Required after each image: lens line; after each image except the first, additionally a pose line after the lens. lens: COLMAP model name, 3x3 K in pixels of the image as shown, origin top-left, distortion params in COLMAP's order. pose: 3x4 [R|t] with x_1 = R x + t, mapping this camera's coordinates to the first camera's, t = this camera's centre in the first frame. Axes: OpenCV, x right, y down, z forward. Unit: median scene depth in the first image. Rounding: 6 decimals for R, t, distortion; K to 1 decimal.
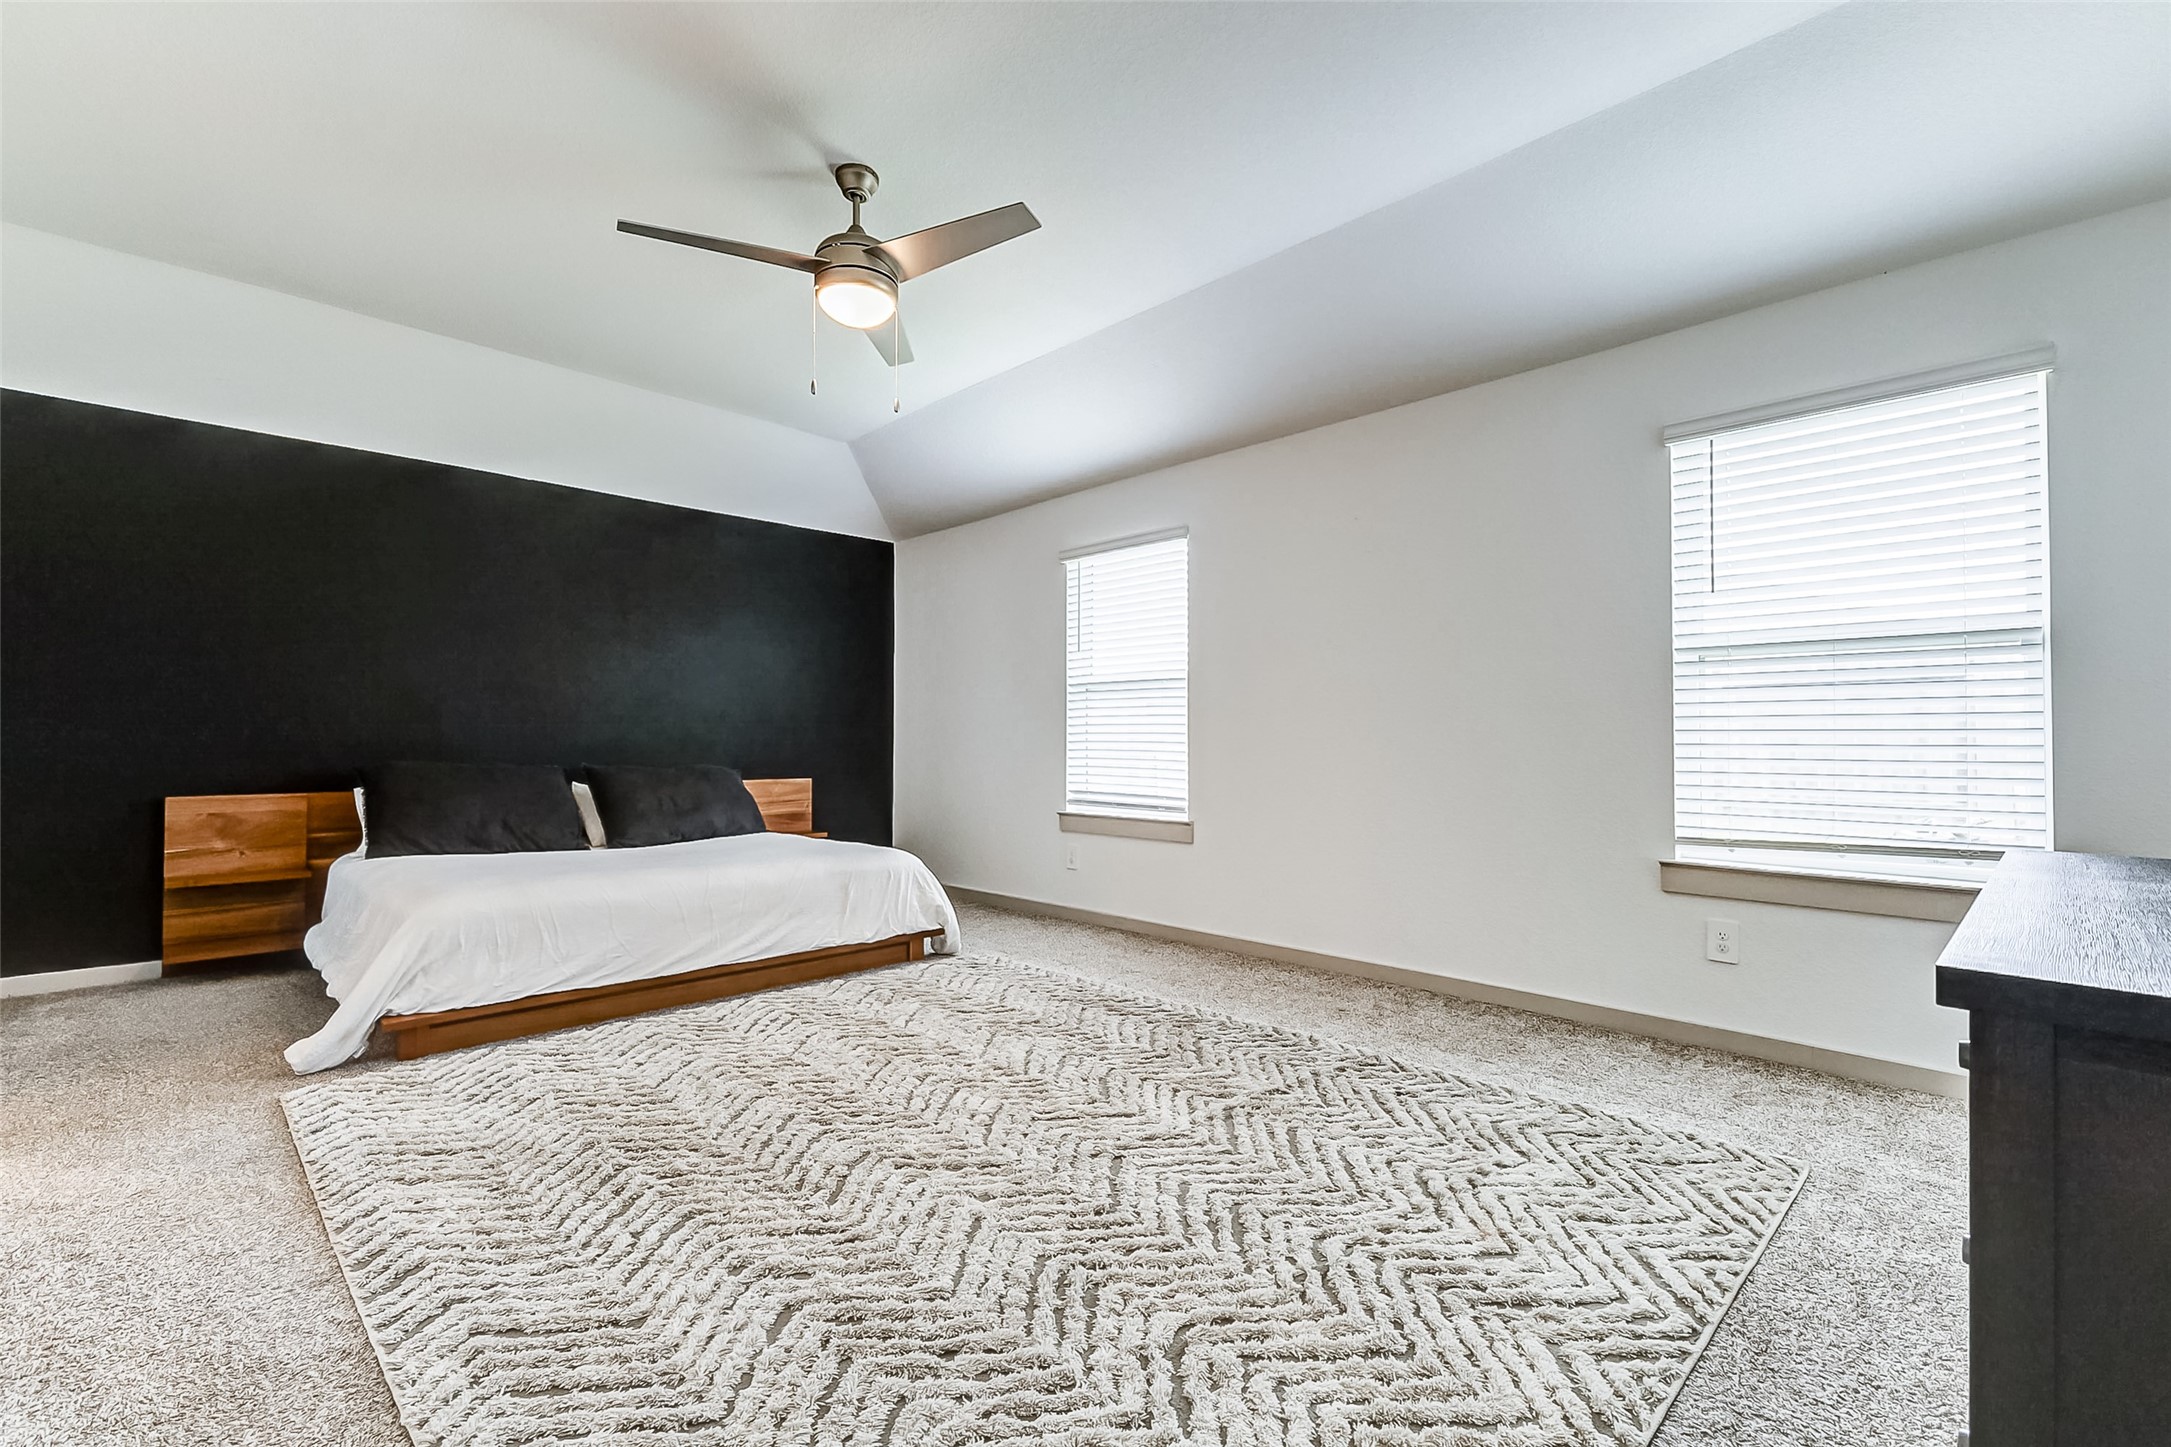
lens RADIAL K [[951.4, 0, 1085.5], [0, 951.4, 723.5], [0, 0, 1]] dist [0.000513, 0.000024]
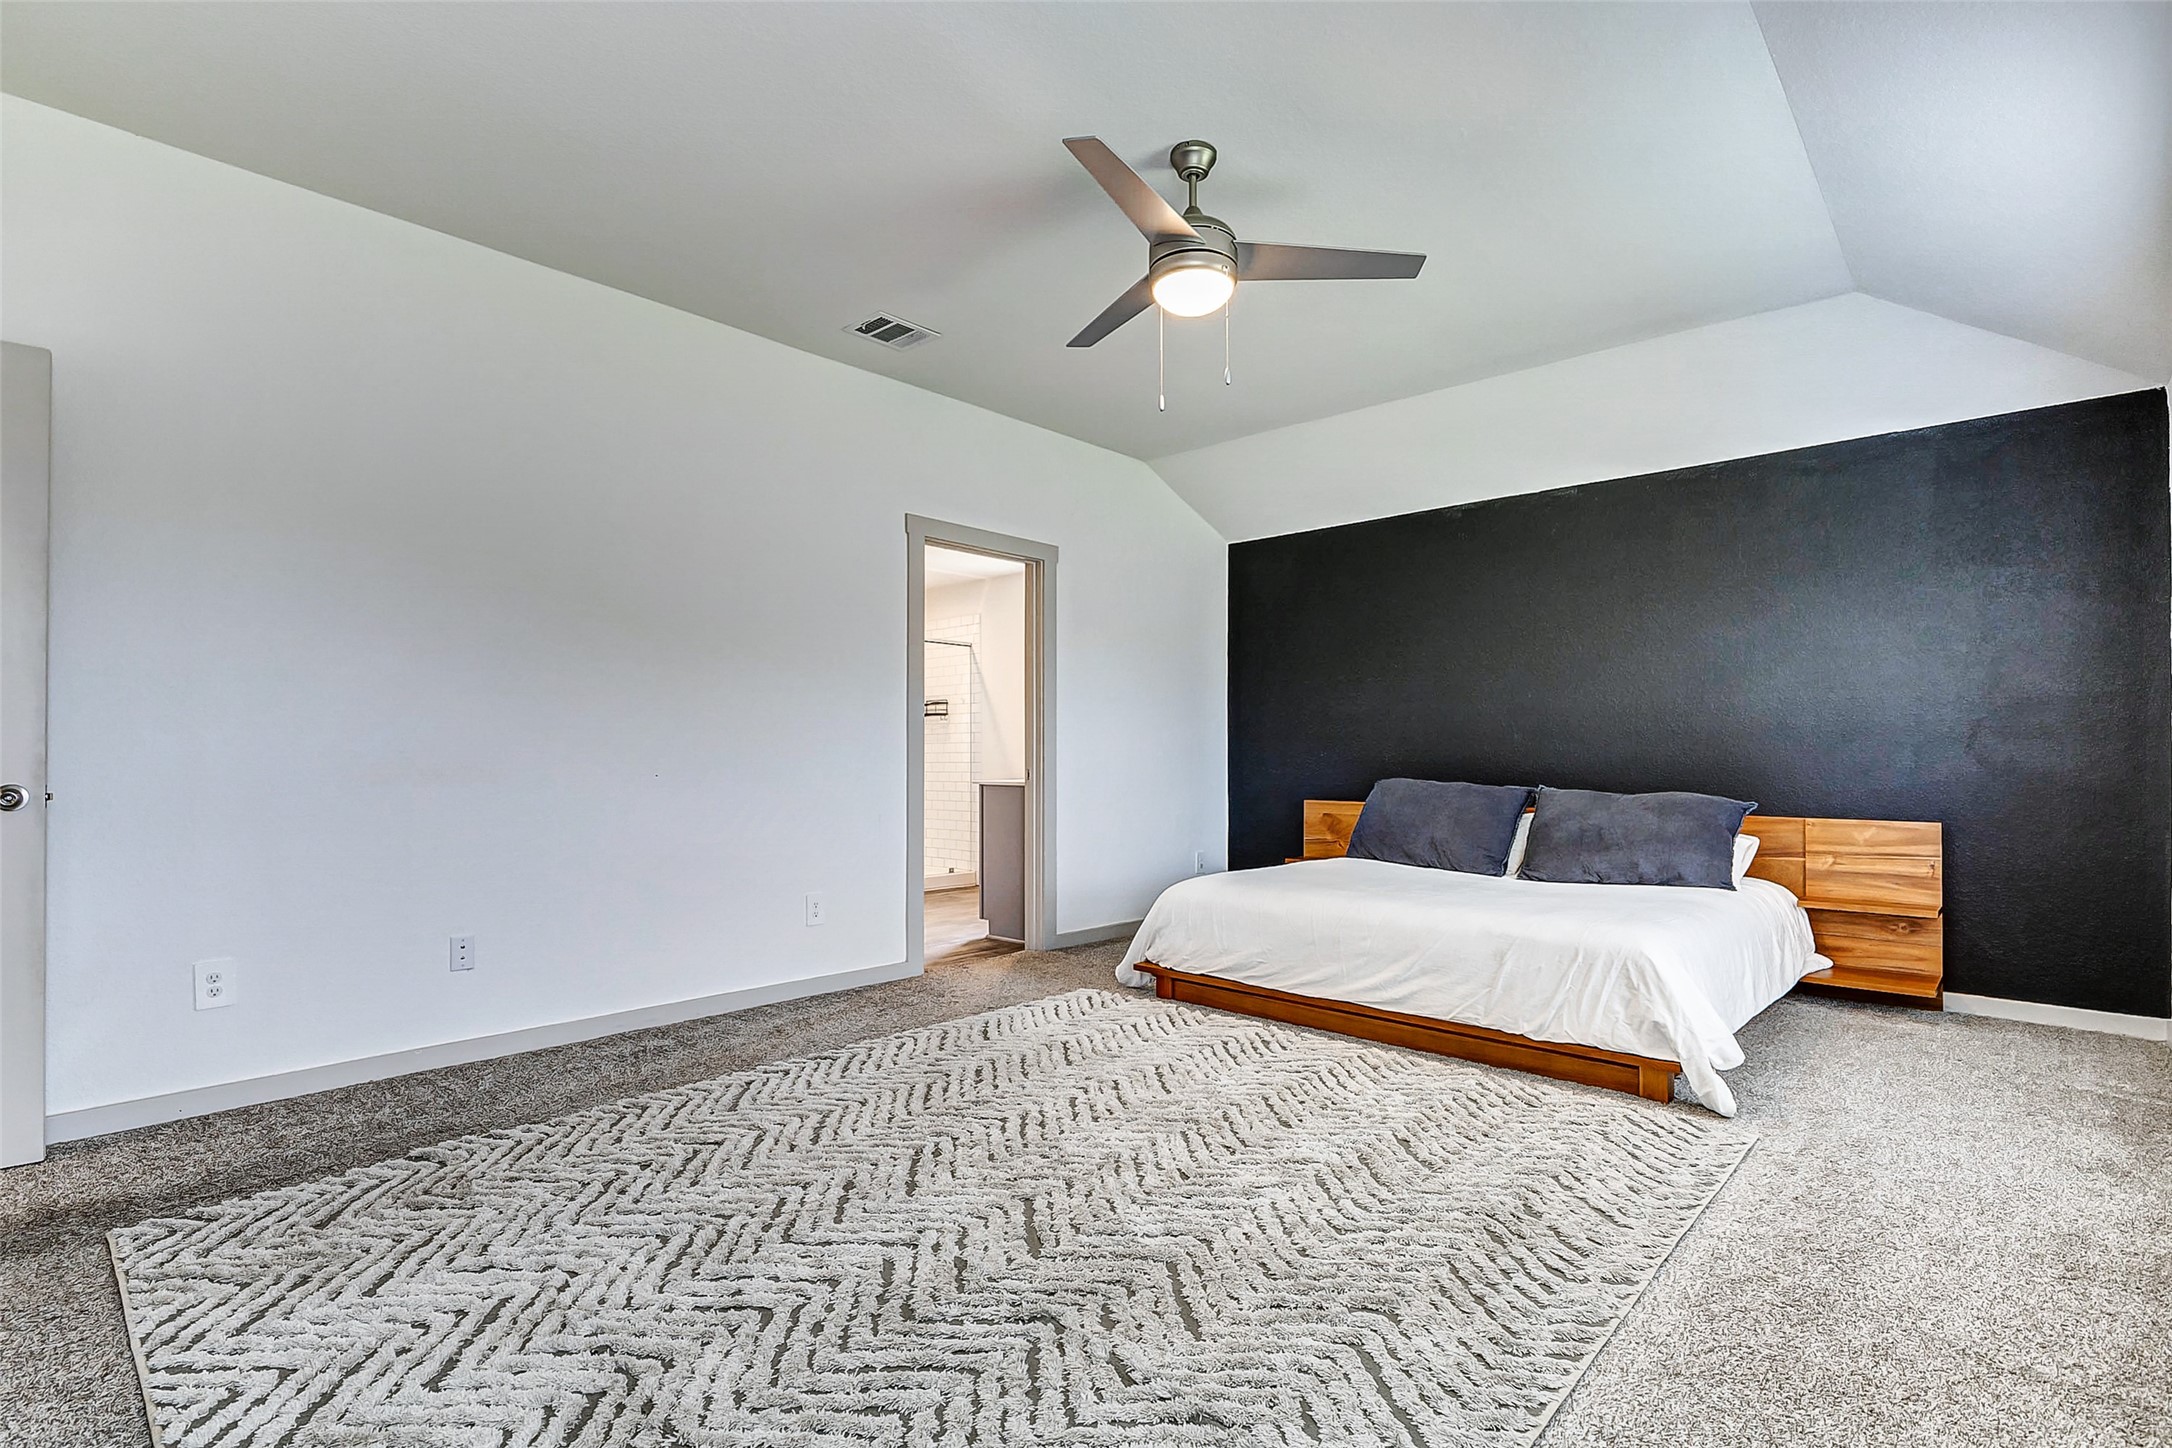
lens RADIAL K [[1031.7, 0, 1086.0], [0, 1031.7, 724.0], [0, 0, 1]] dist [0.000553, 0.000117]
pose [[0.024967, -0.033366, -0.999131, 0.666165], [0.016415, 0.999322, -0.032962, 0.012107], [0.999553, -0.015578, 0.025498, 0.766301]]
